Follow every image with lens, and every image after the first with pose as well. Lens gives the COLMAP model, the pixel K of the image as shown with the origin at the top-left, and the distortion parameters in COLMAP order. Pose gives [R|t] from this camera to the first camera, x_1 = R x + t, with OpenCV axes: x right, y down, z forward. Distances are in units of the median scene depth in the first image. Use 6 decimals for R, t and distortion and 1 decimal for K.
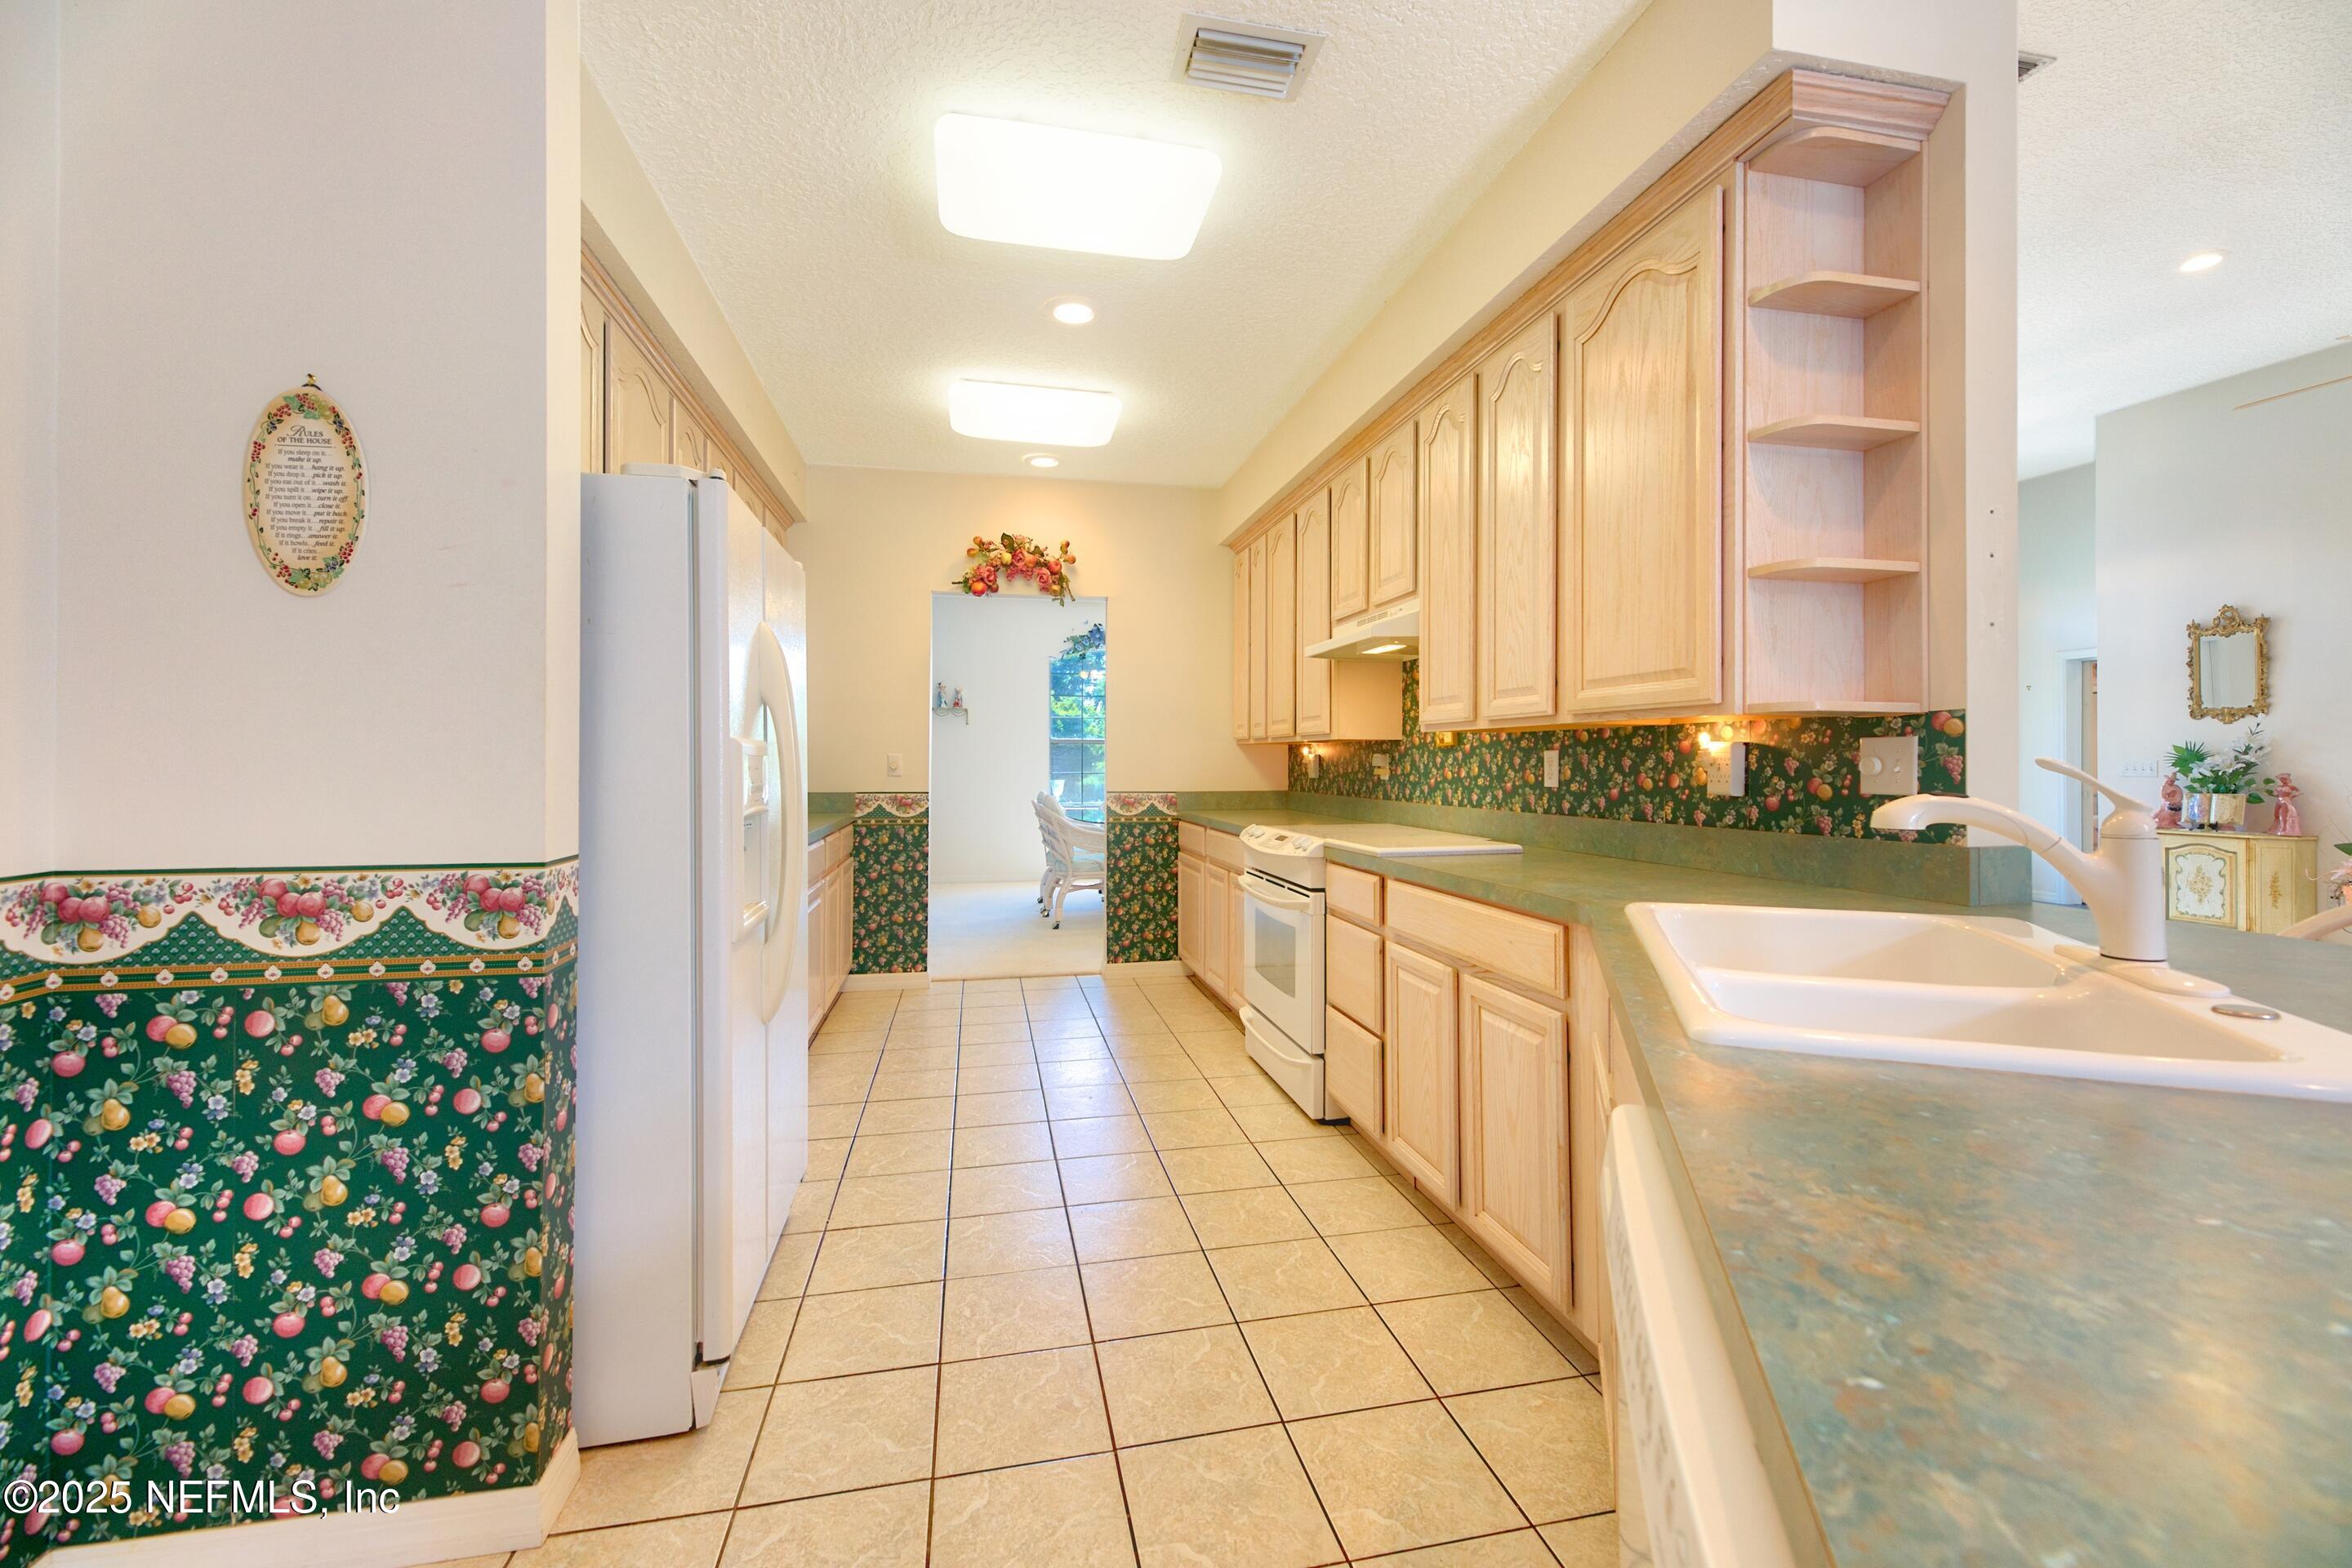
lens RADIAL K [[943.1, 0, 1178.7], [0, 943.1, 757.3], [0, 0, 1]] dist [0.006010, -0.003956]
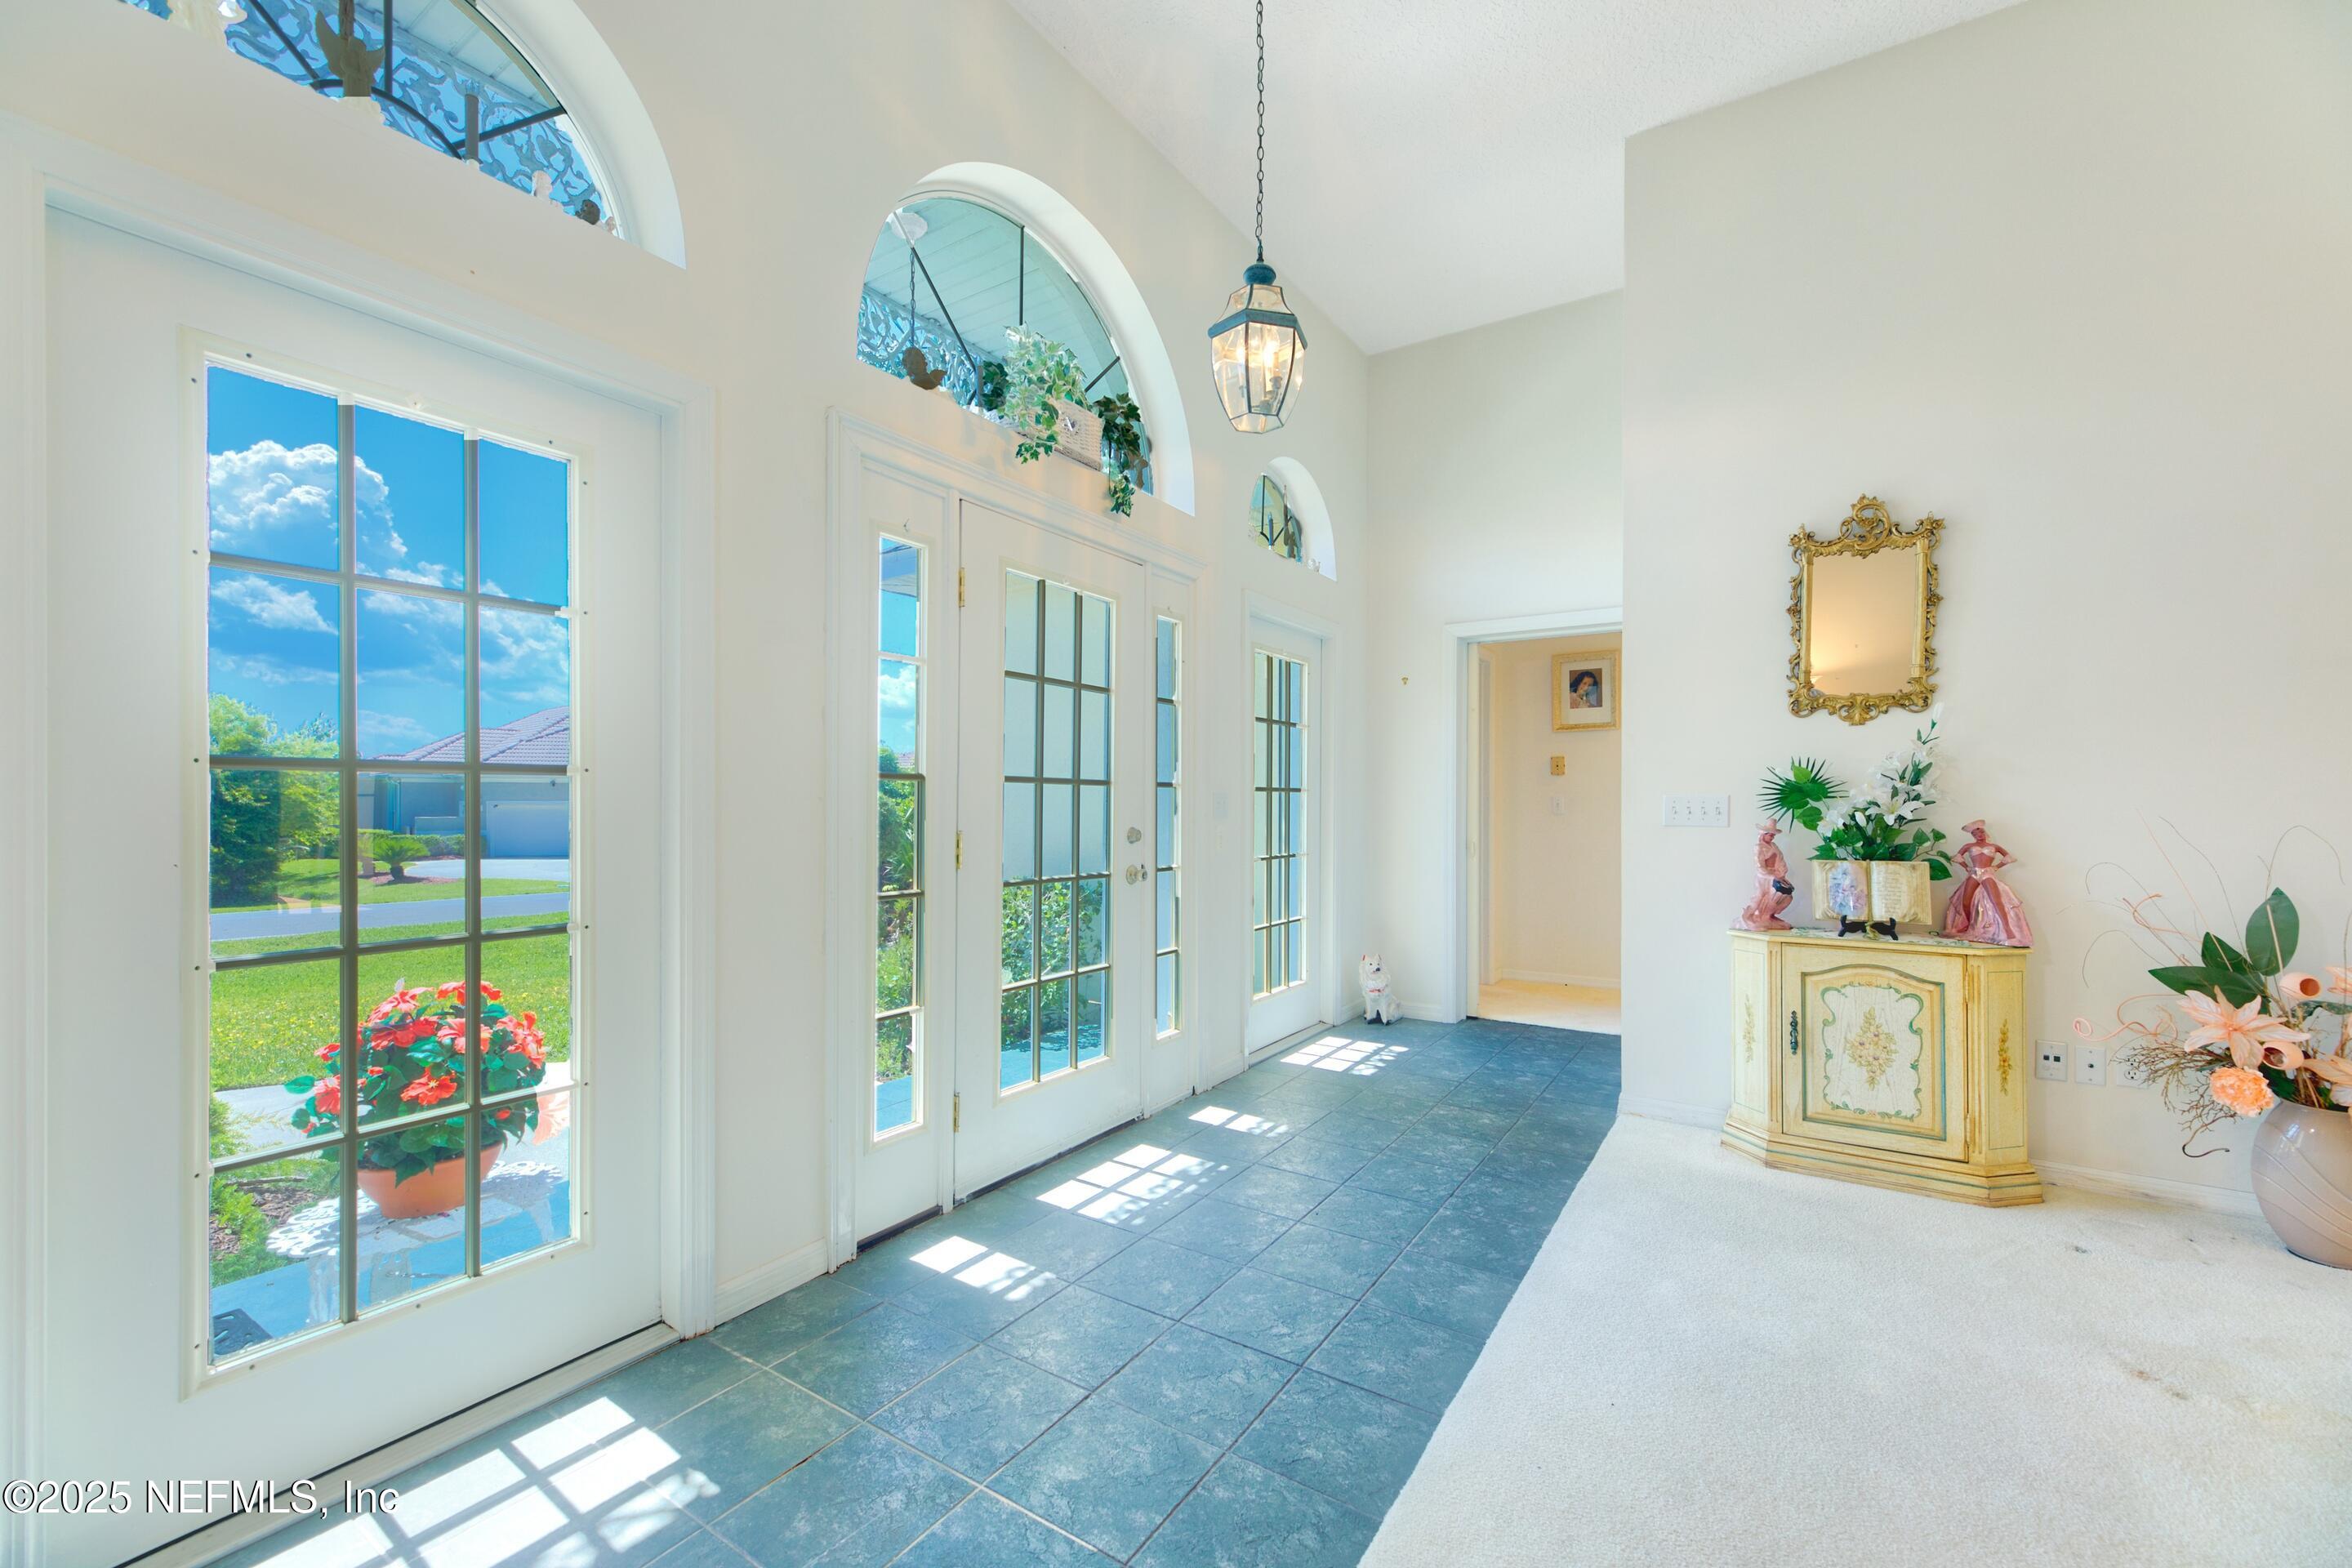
lens RADIAL K [[943.1, 0, 1179.0], [0, 943.1, 798.4], [0, 0, 1]] dist [0.006010, -0.003956]
pose [[0.704911, 0.000375, 0.709295, 0.746950], [-0.002792, 0.999994, 0.002246, 0.007384], [-0.709290, -0.003564, 0.704908, 1.414491]]
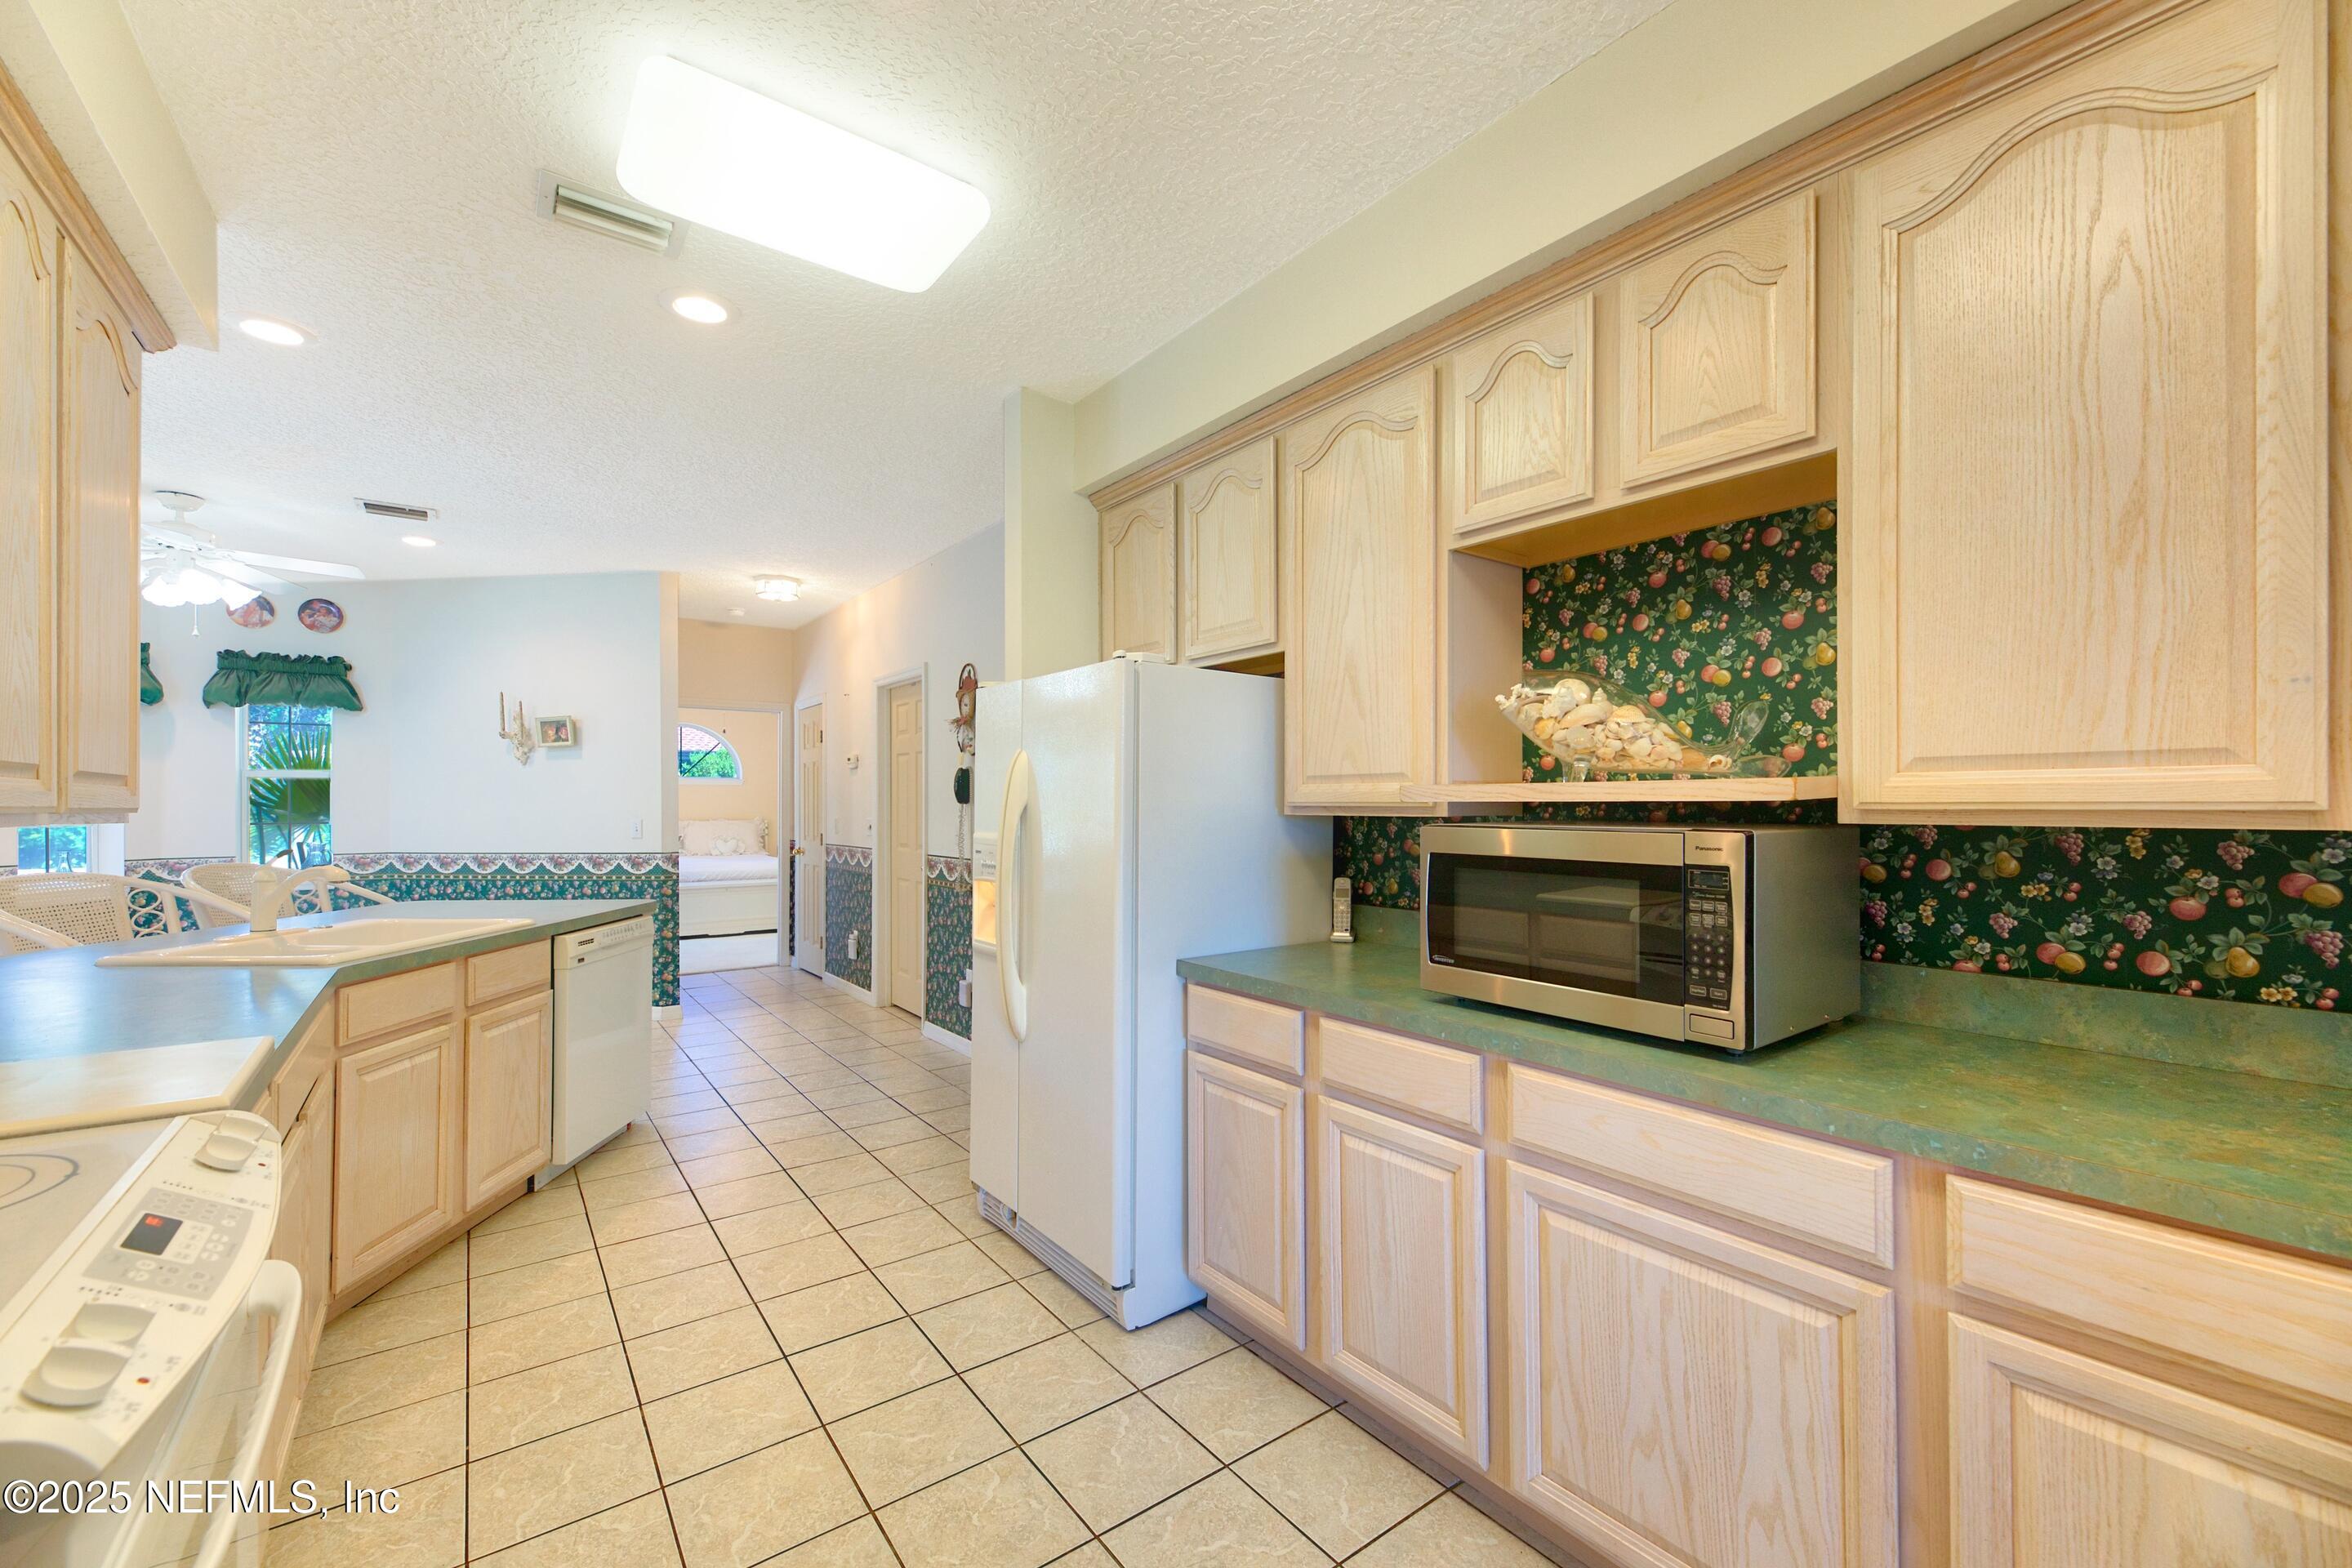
lens RADIAL K [[943.1, 0, 1175.2], [0, 943.1, 800.3], [0, 0, 1]] dist [0.006010, -0.003956]
pose [[-0.909426, -0.002913, -0.415855, -0.037855], [0.001132, 0.999954, -0.009481, -0.029415], [0.415864, -0.009093, -0.909381, 1.240938]]
